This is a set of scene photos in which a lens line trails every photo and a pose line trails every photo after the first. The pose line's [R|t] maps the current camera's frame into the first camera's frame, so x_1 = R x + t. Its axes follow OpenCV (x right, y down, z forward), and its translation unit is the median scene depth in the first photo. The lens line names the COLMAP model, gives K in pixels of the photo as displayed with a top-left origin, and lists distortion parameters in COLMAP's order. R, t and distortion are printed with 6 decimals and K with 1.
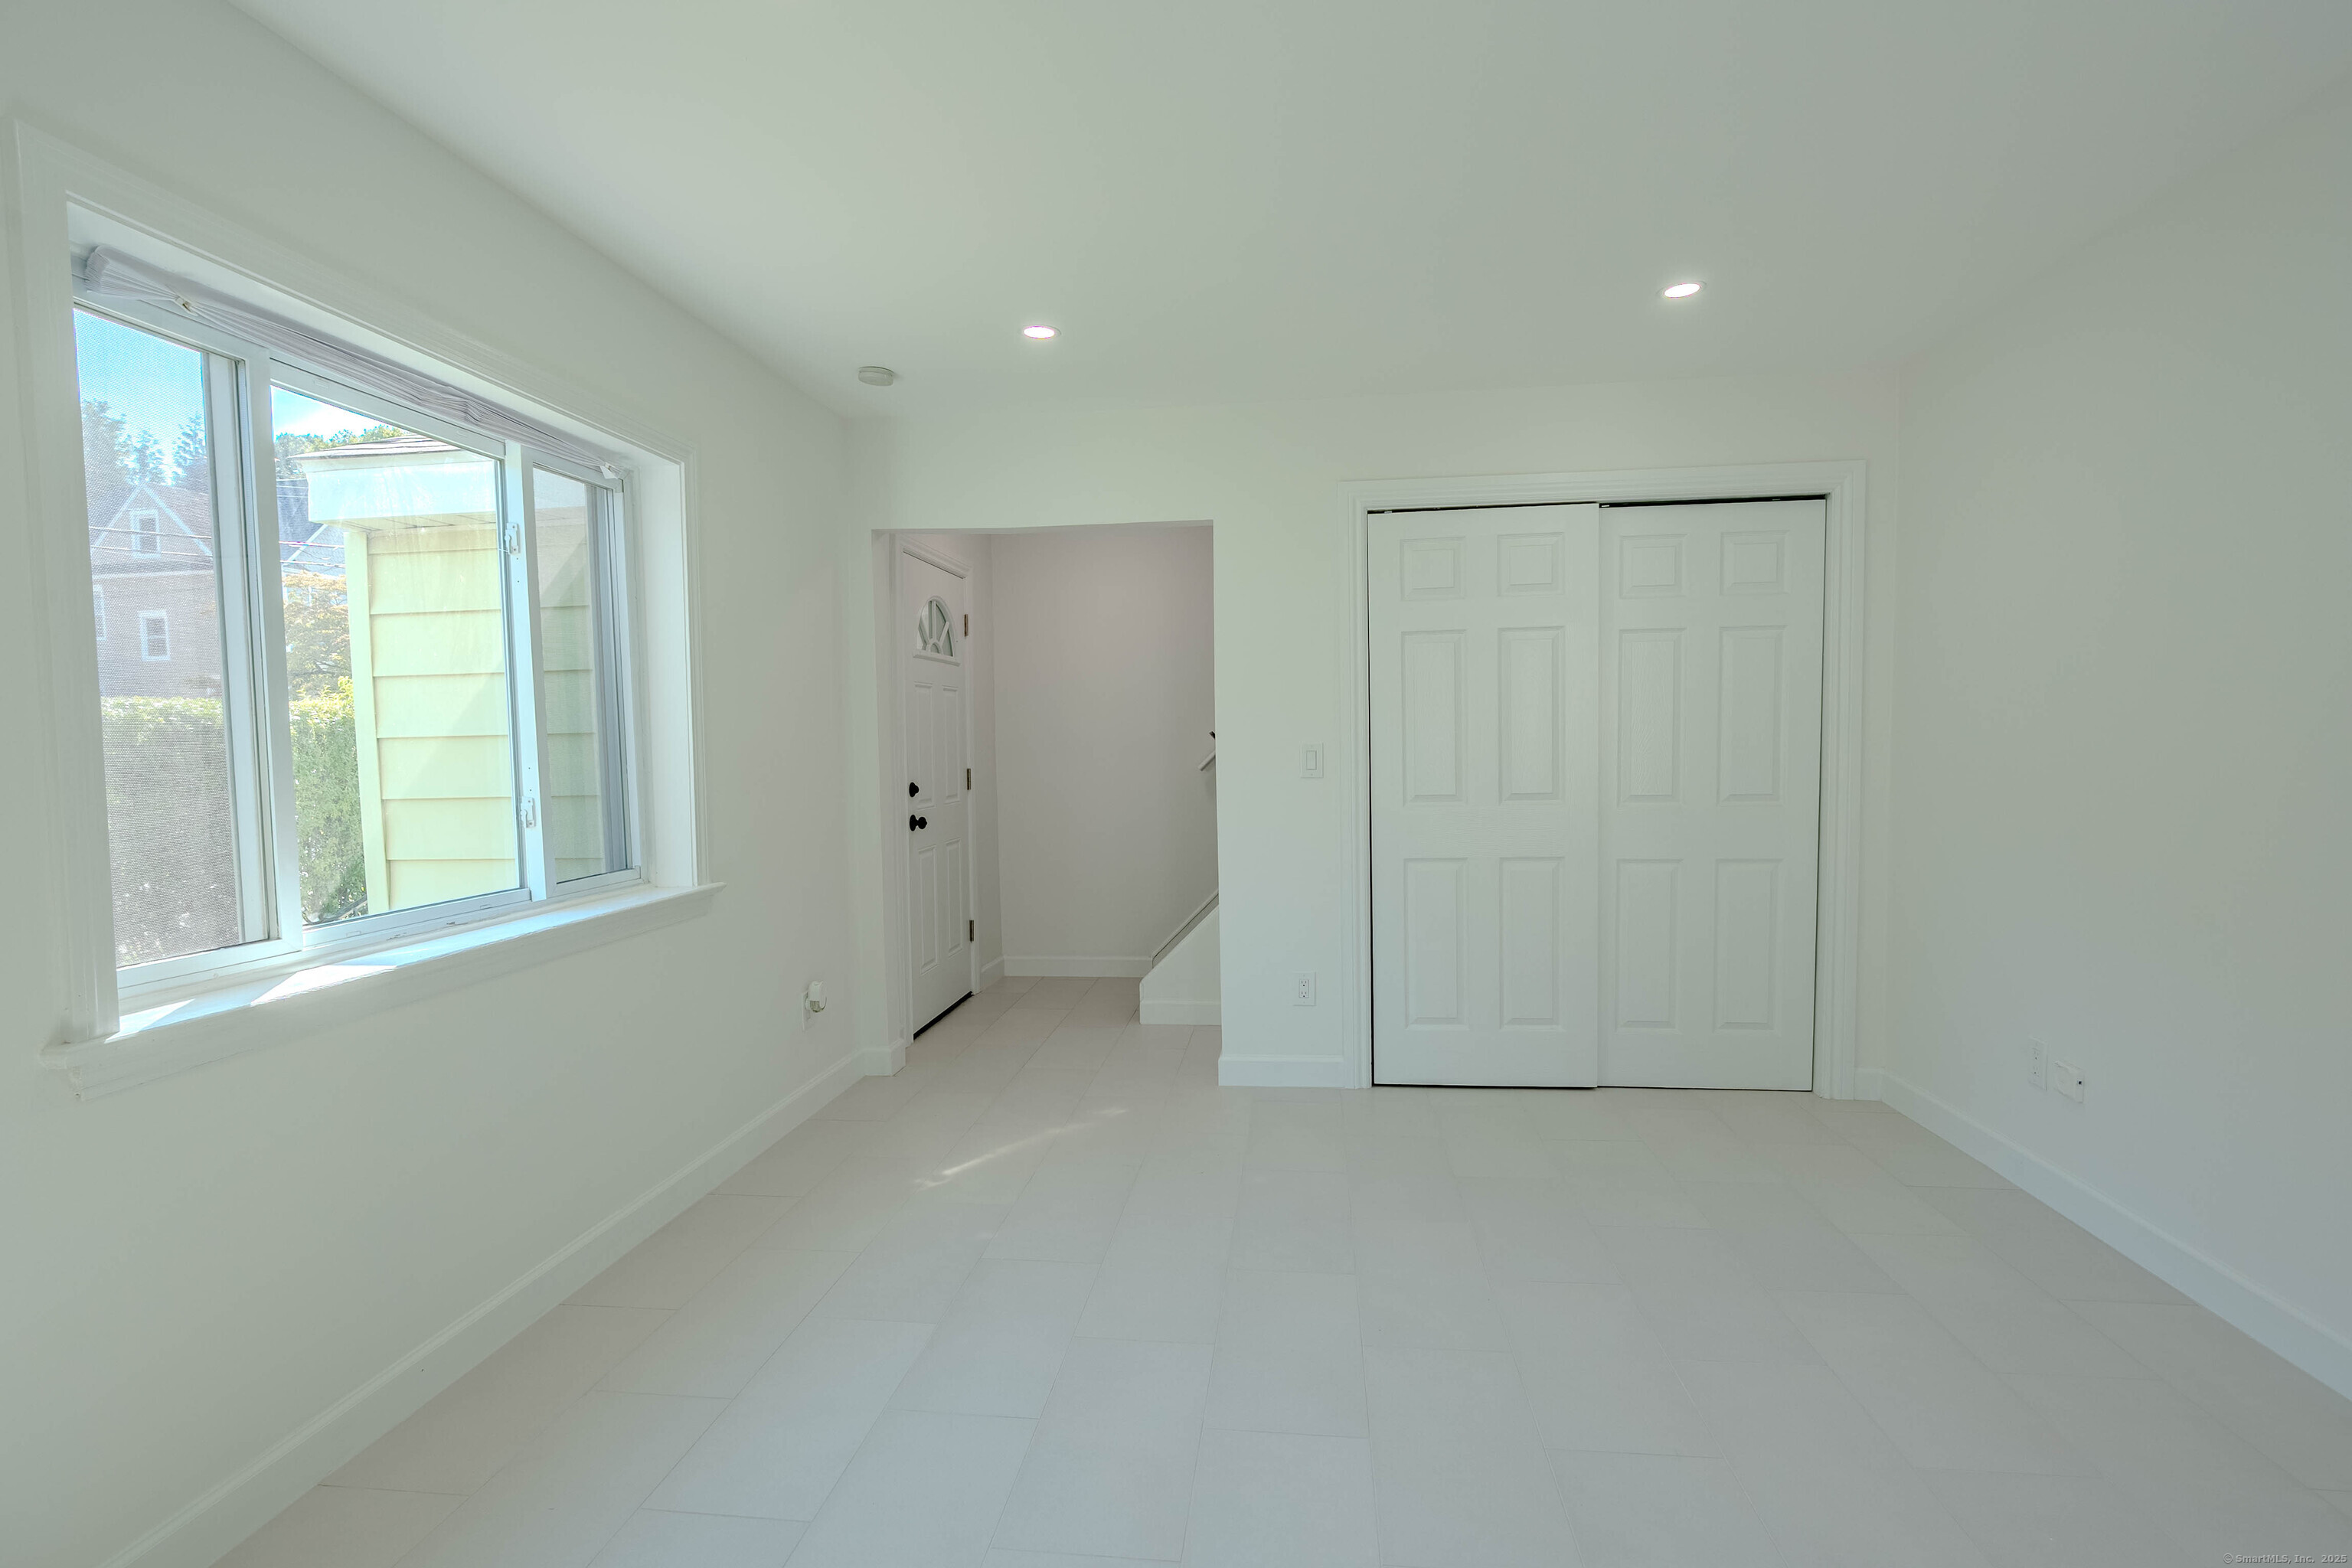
lens RADIAL K [[1089.8, 0, 1178.7], [0, 1089.8, 802.7], [0, 0, 1]] dist [-0.011643, 0.002696]
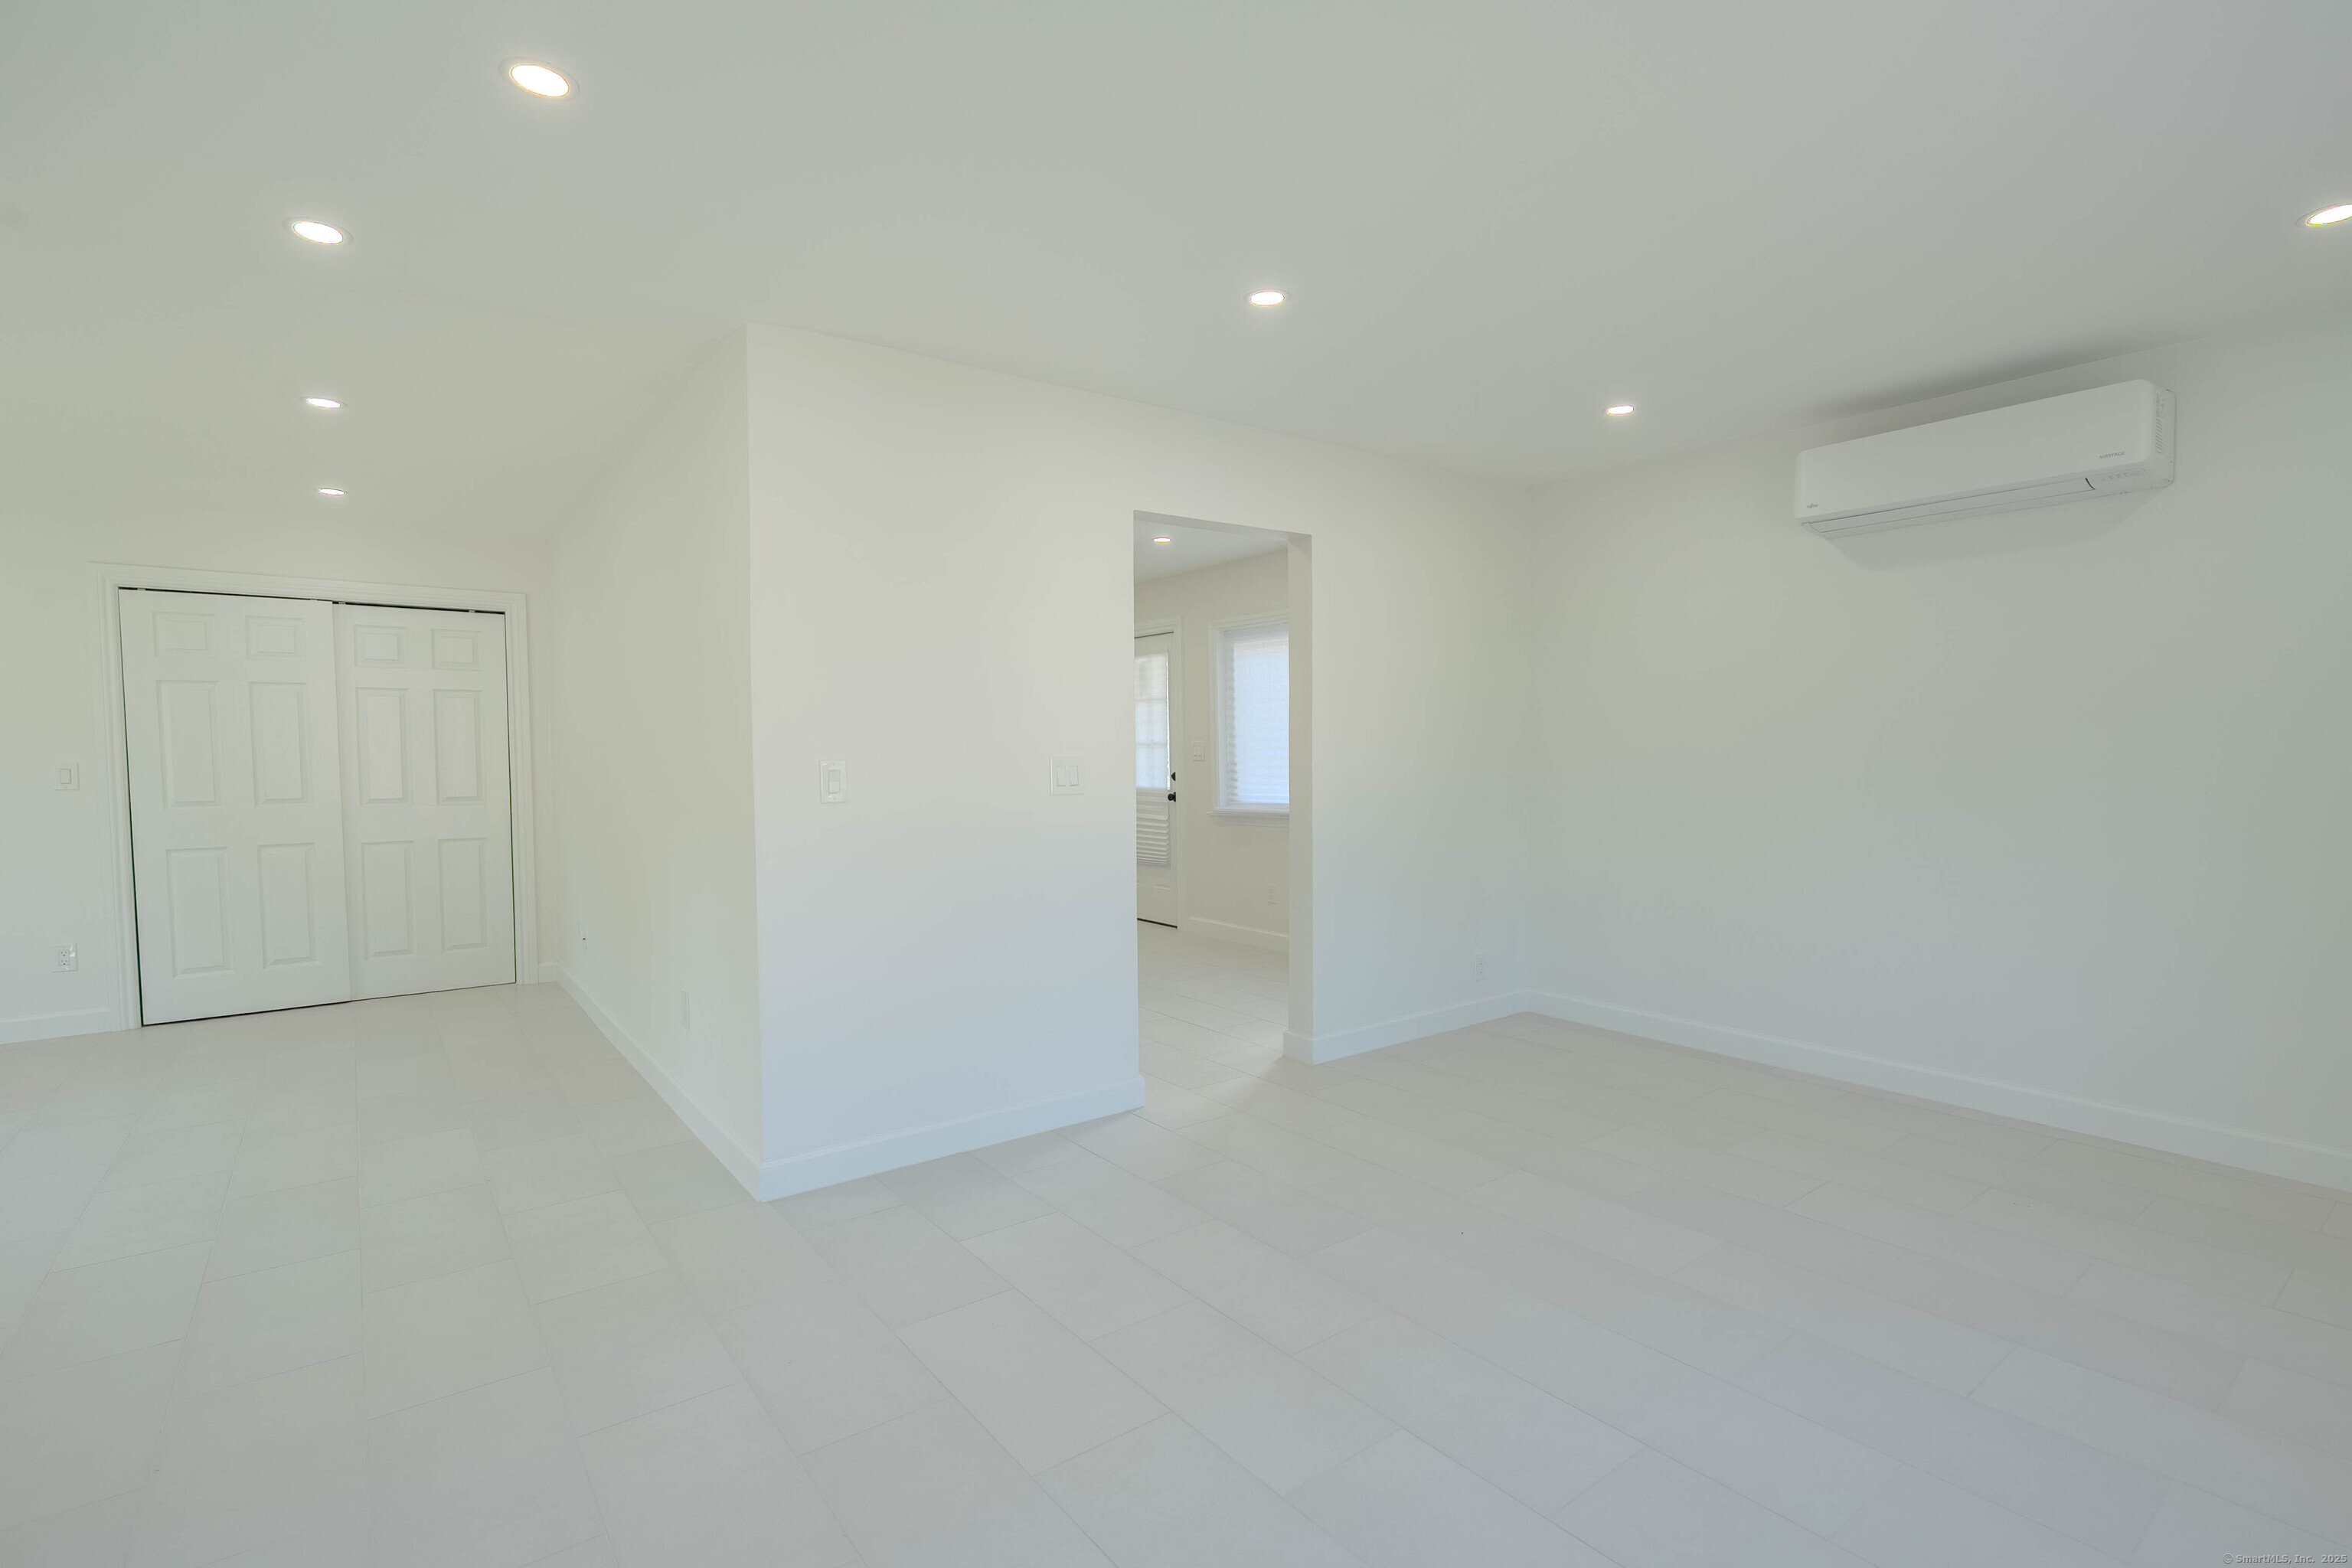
lens RADIAL K [[1089.8, 0, 1196.2], [0, 1089.8, 799.1], [0, 0, 1]] dist [-0.011643, 0.002696]
pose [[0.711938, -0.017569, 0.702022, 0.180285], [0.035816, 0.999294, -0.011313, 0.050125], [-0.701328, 0.033198, 0.712065, -0.843592]]
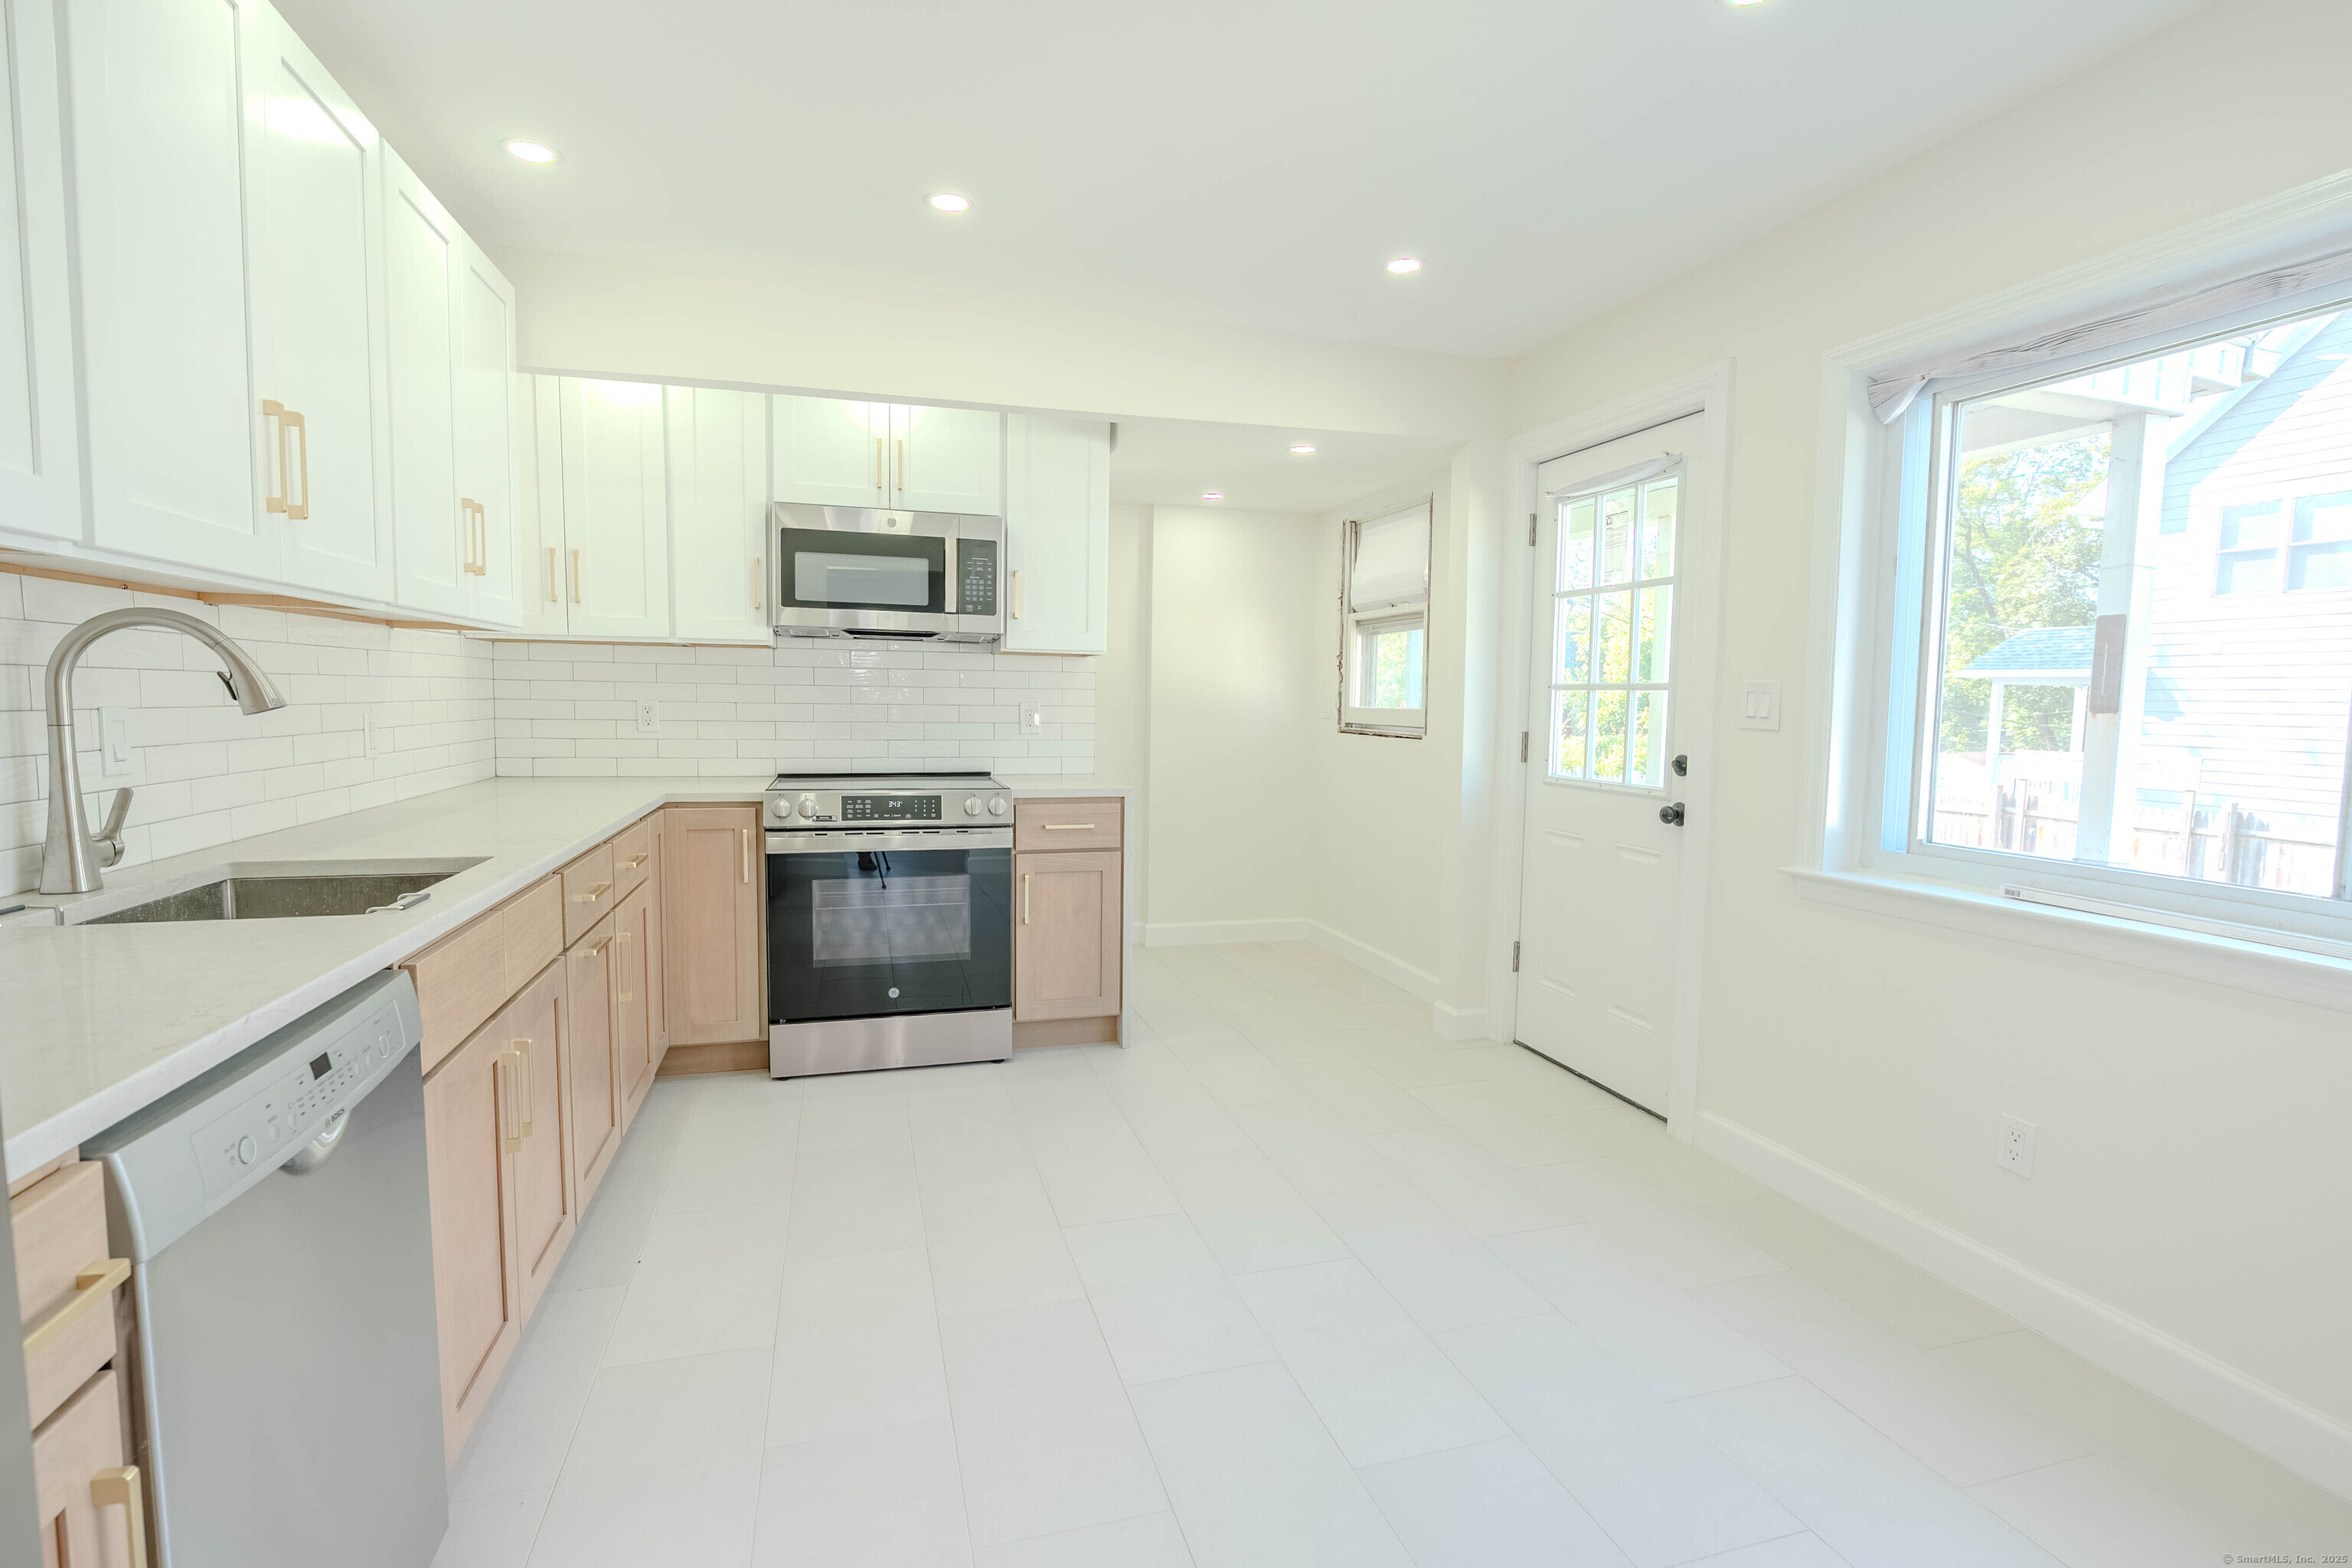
lens RADIAL K [[1089.8, 0, 1185.3], [0, 1089.8, 791.9], [0, 0, 1]] dist [-0.011643, 0.002696]
pose [[0.909231, -0.001190, 0.416291, 0.867426], [-0.009282, 0.999689, 0.023130, -0.010643], [-0.416189, -0.024894, 0.908937, 0.011716]]
